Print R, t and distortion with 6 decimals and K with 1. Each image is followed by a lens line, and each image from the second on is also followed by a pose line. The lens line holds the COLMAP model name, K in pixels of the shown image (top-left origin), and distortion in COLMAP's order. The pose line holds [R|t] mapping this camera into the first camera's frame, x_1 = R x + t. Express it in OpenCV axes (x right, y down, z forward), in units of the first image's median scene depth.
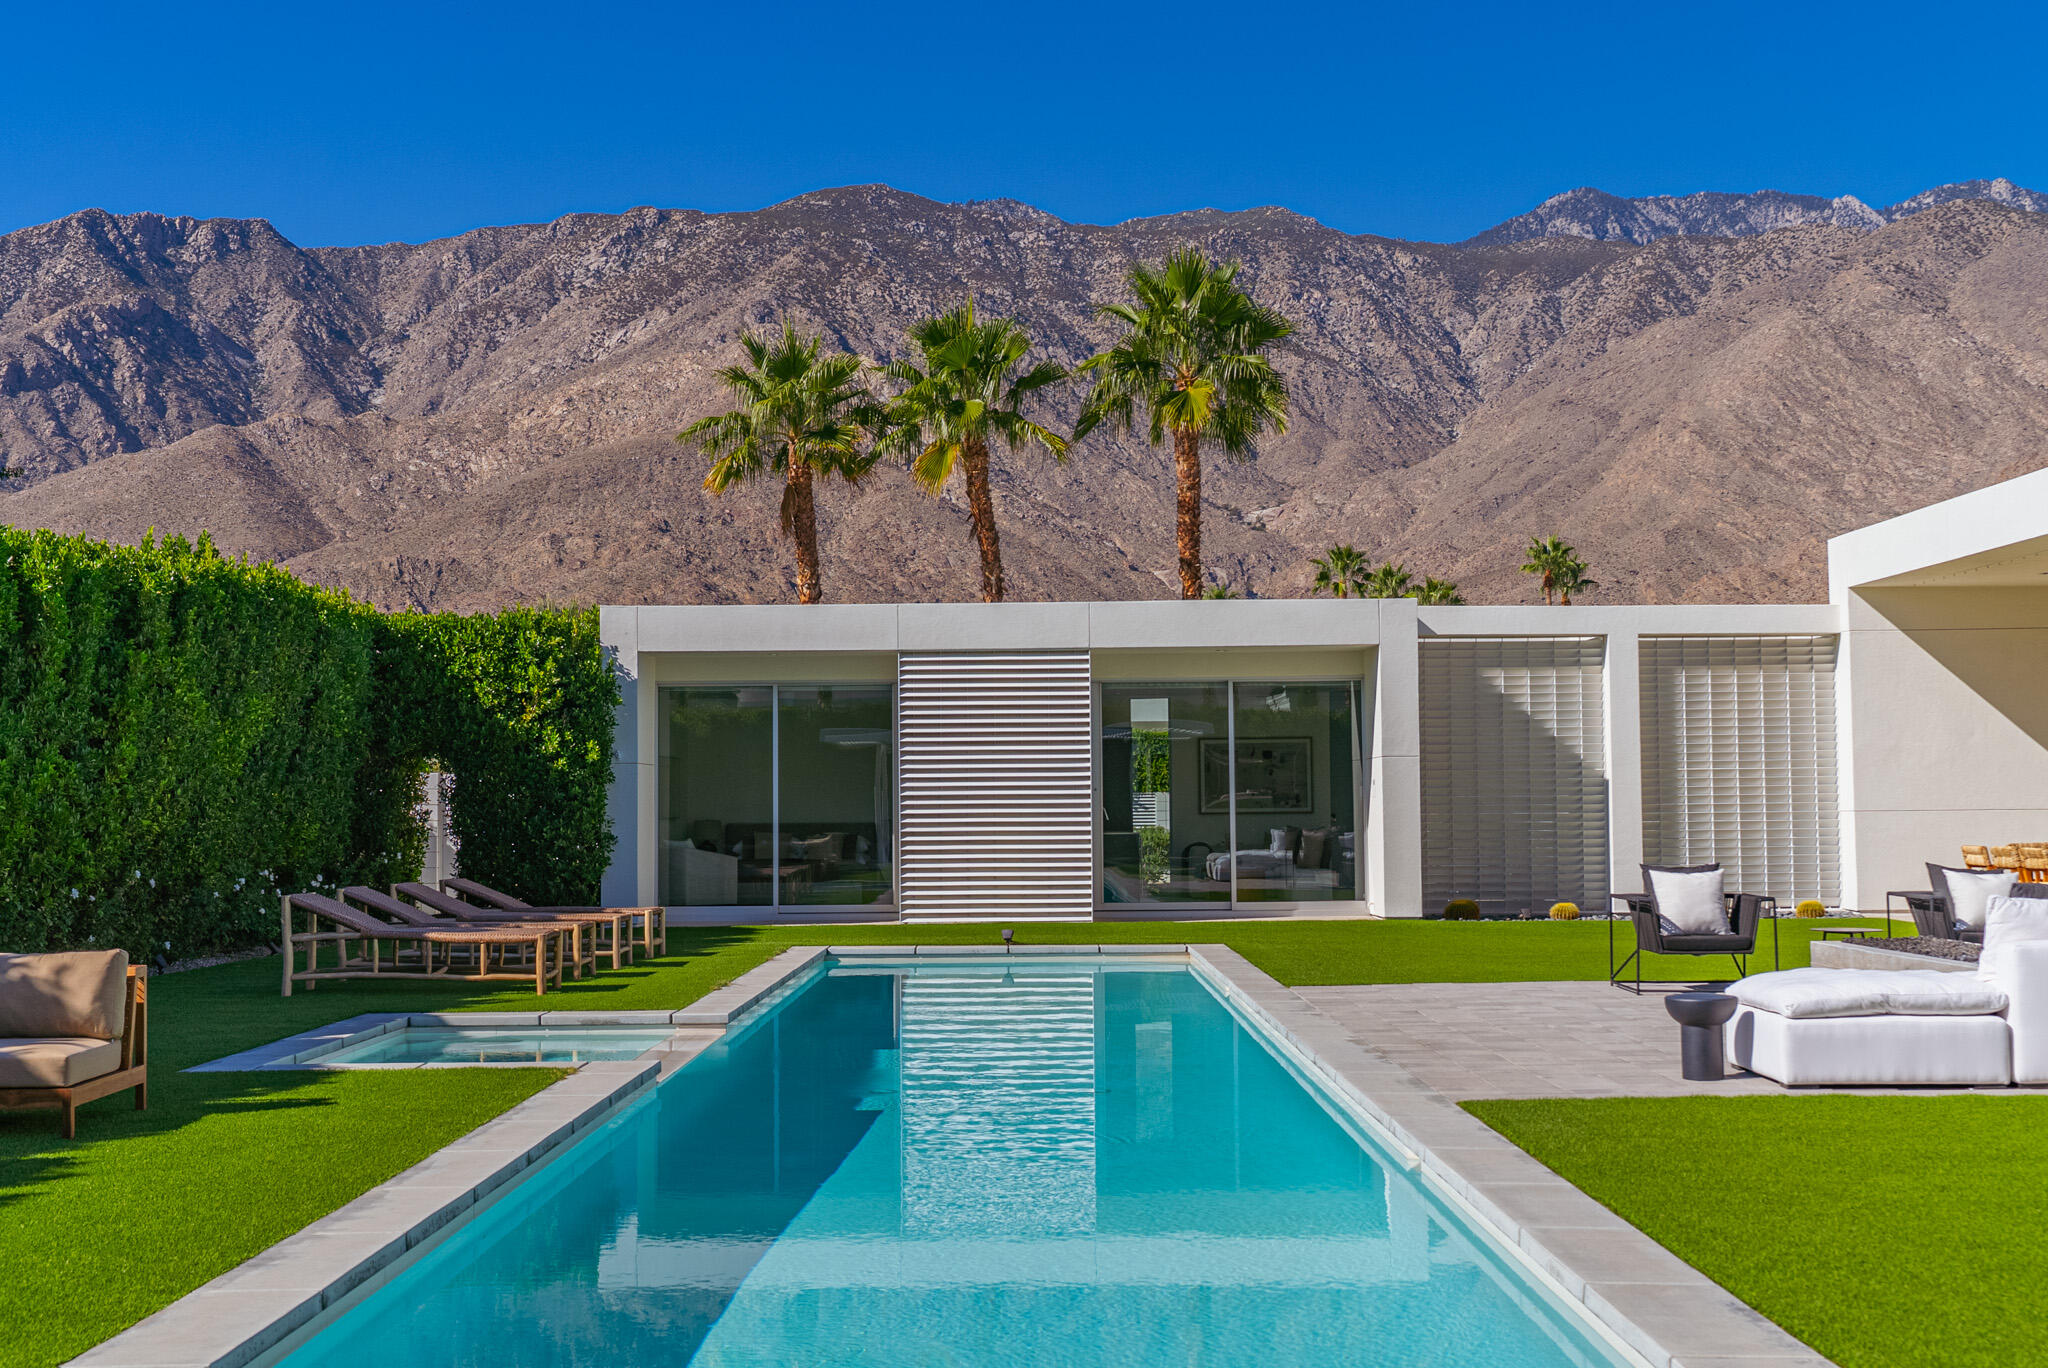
lens RADIAL K [[2390.6, 0, 1016.7], [0, 2390.6, 686.2], [0, 0, 1]] dist [0.017916, 0.000000]
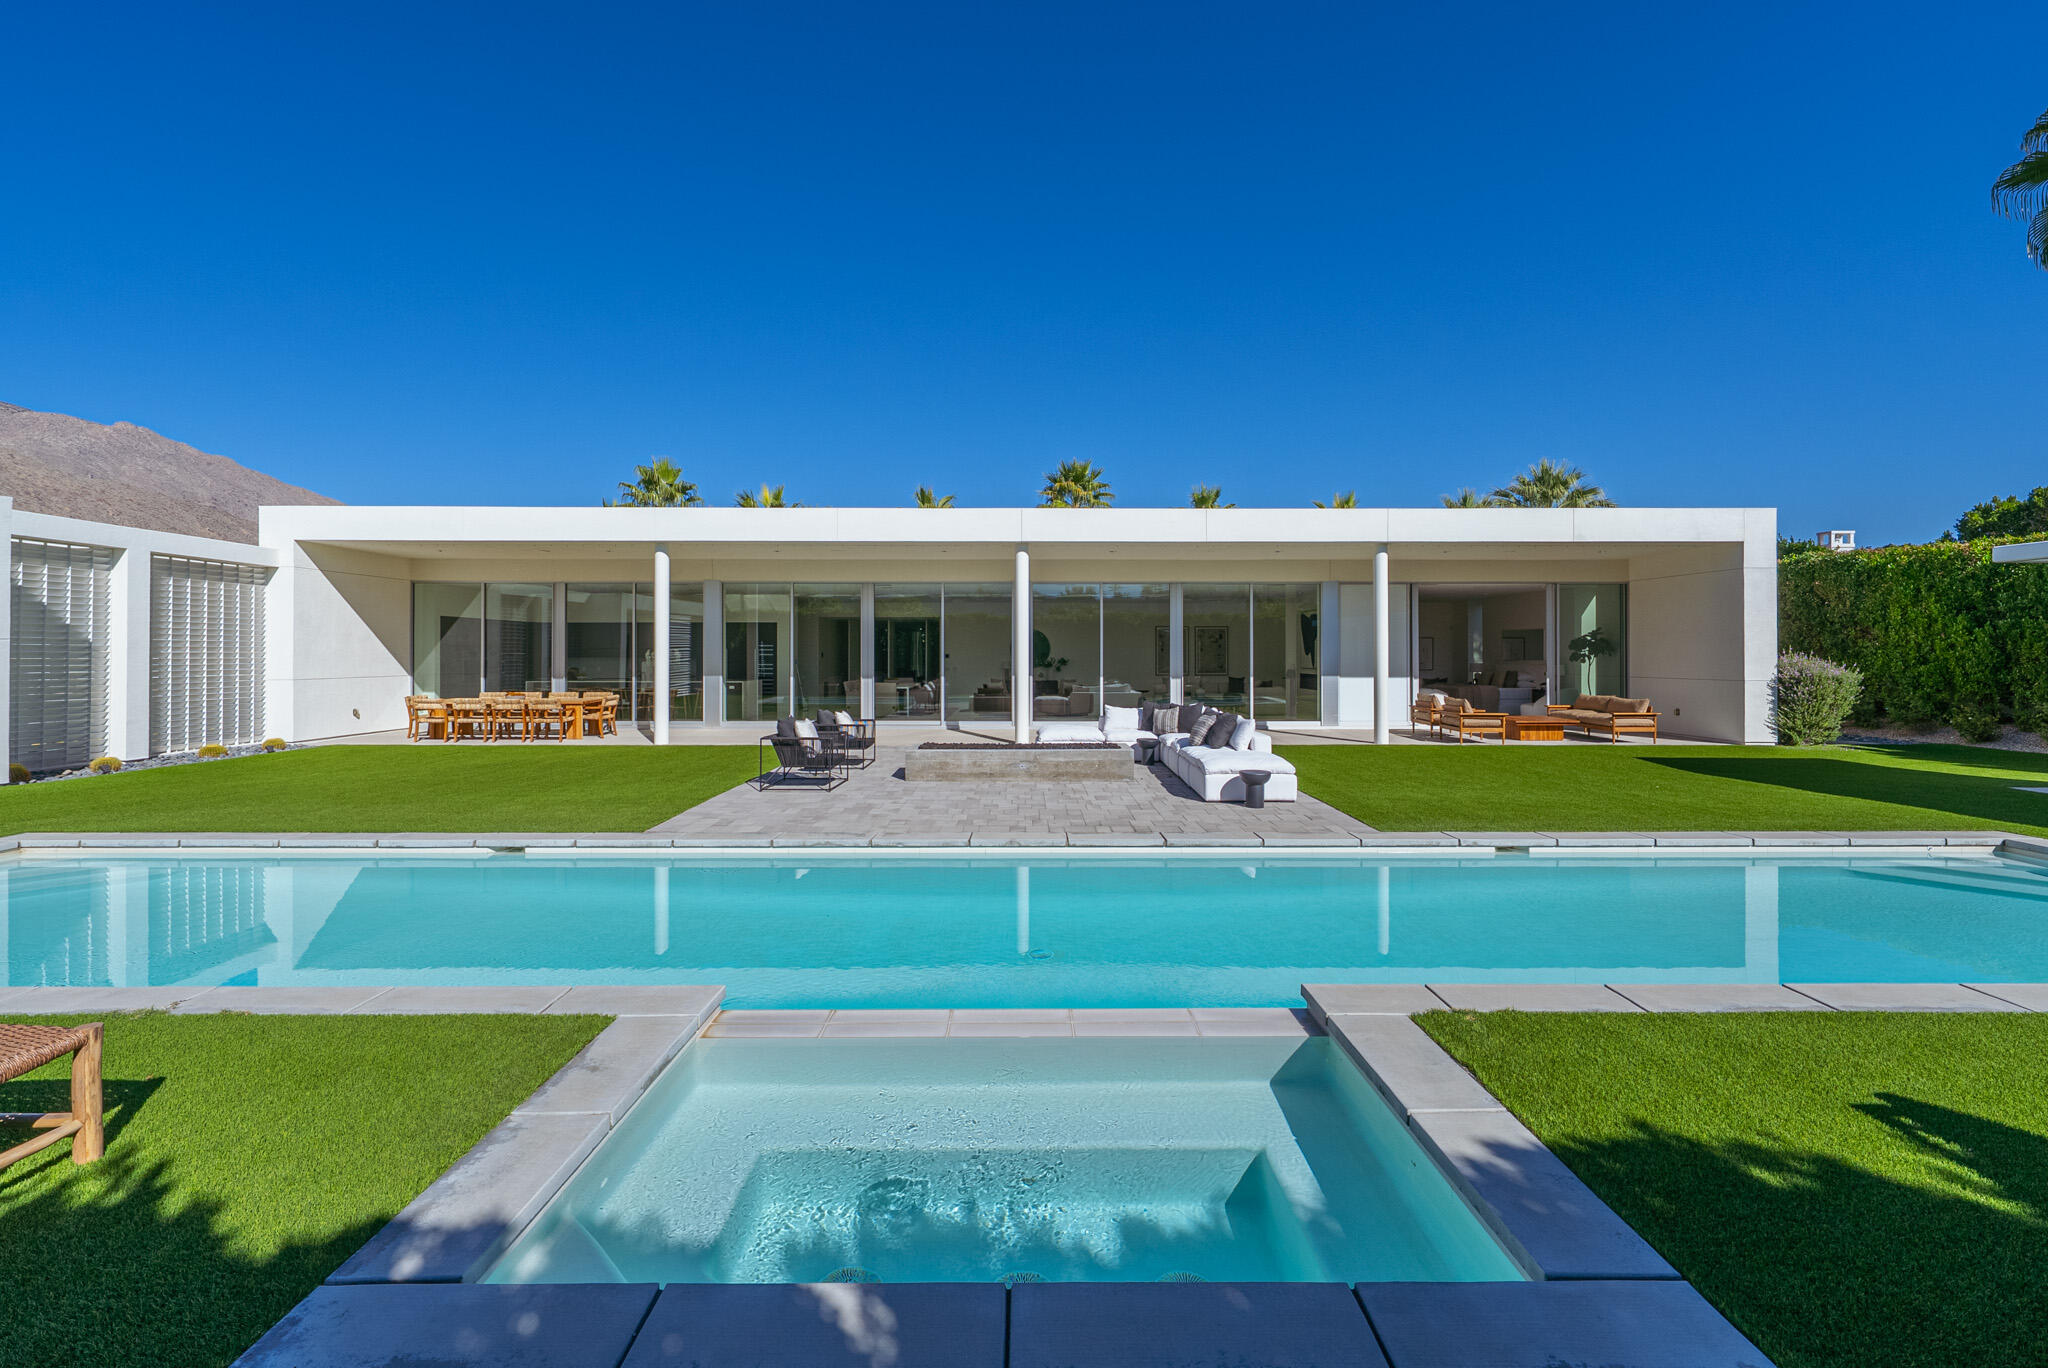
lens RADIAL K [[865.6, 0, 1018.6], [0, 865.6, 662.4], [0, 0, 1]] dist [-0.001670, 0.000190]
pose [[-0.007724, 0.002011, 0.999968, -0.241017], [-0.052536, 0.998616, -0.002414, 0.017562], [-0.998589, -0.052553, -0.007608, 0.549004]]
